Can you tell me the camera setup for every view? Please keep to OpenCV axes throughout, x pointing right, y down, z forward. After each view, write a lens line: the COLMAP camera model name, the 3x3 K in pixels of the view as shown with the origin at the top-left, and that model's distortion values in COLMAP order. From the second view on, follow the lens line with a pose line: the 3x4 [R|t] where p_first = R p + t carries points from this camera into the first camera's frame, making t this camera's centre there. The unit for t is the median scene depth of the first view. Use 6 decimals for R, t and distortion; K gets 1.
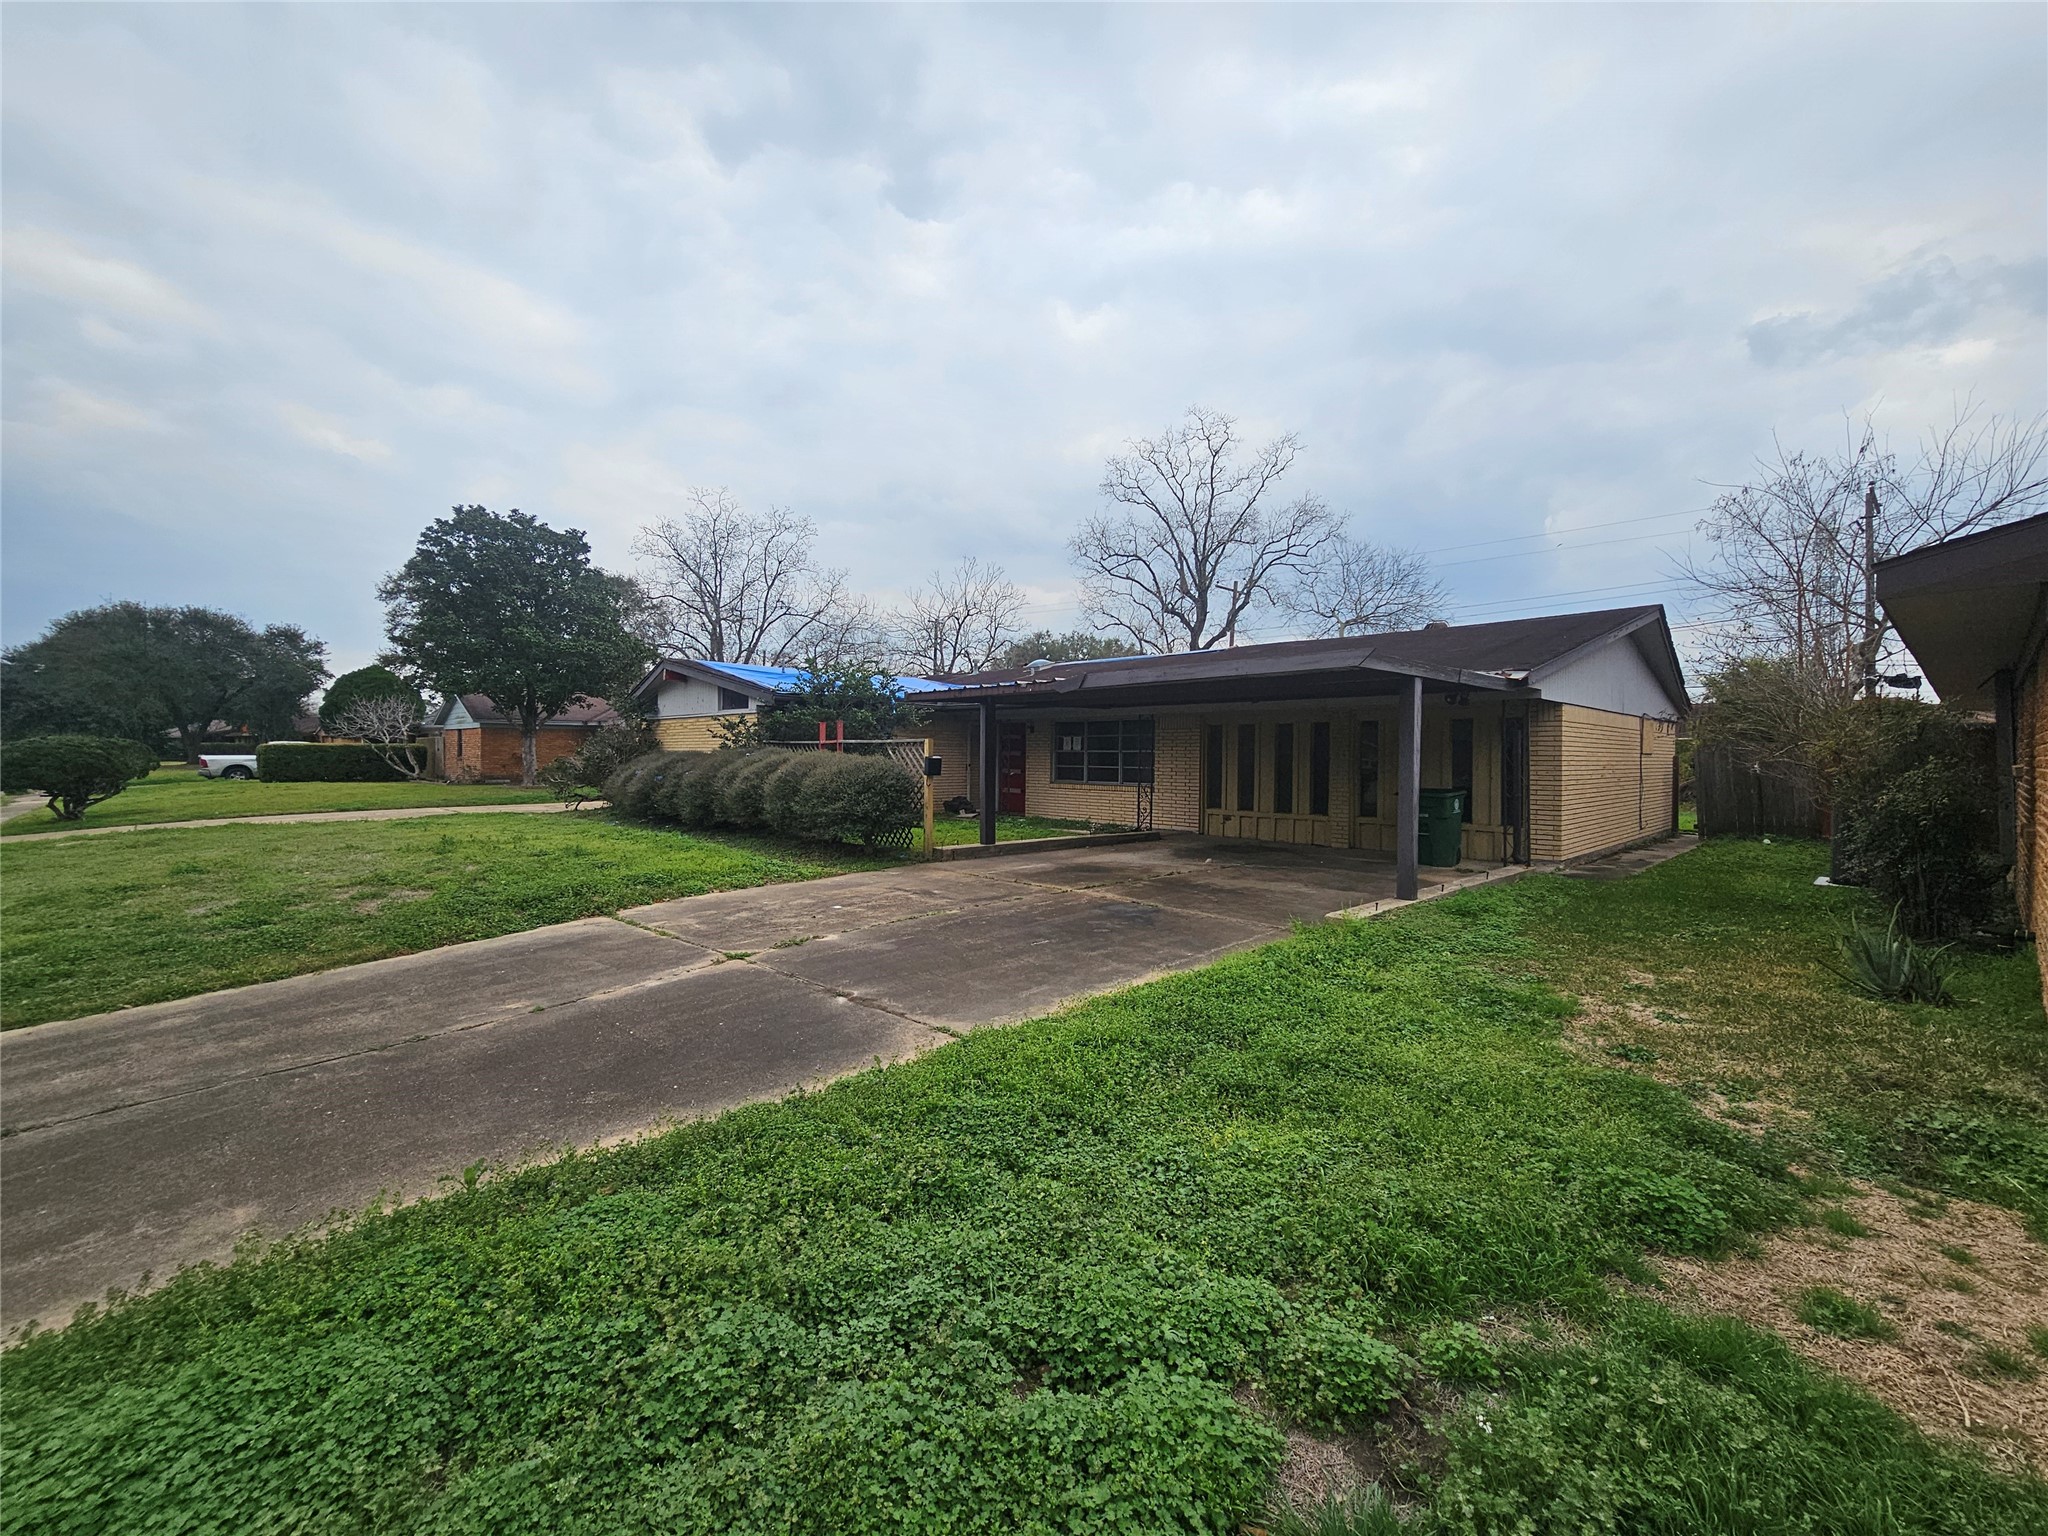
lens RADIAL K [[843.0, 0, 1021.0], [0, 843.0, 769.6], [0, 0, 1]] dist [0.001130, -0.001695]
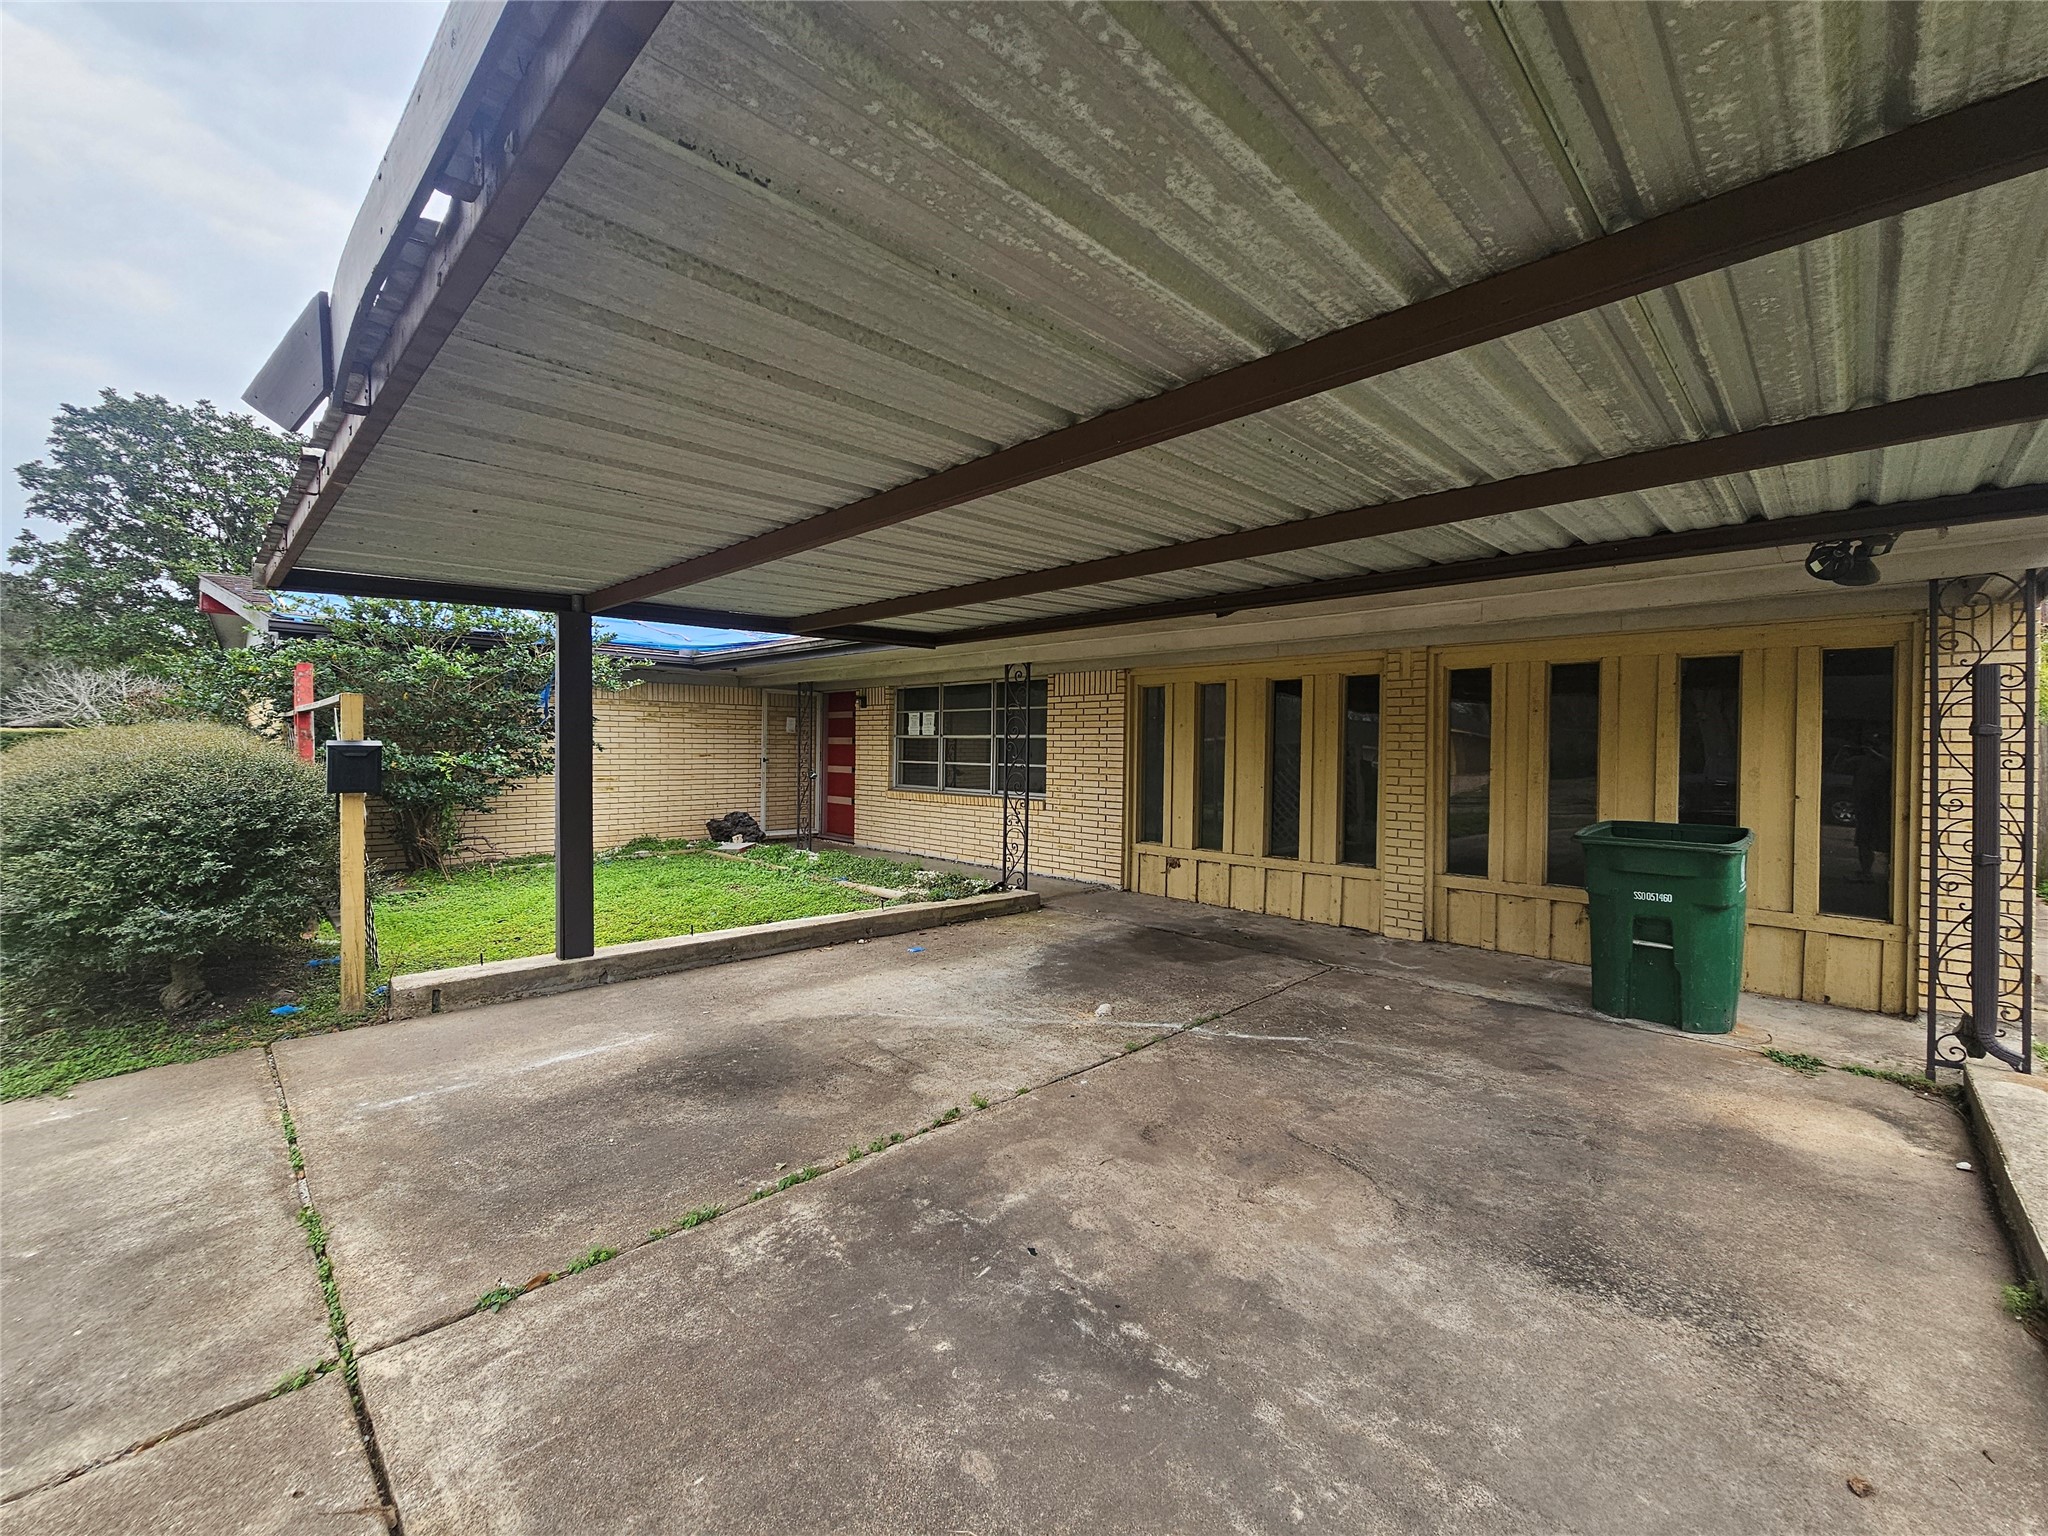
lens RADIAL K [[843.0, 0, 1028.4], [0, 843.0, 768.3], [0, 0, 1]] dist [0.001130, -0.001695]
pose [[0.999375, 0.001342, 0.035334, 0.135410], [-0.001605, 0.999971, 0.007422, -0.004786], [-0.035323, -0.007474, 0.999348, 0.477317]]
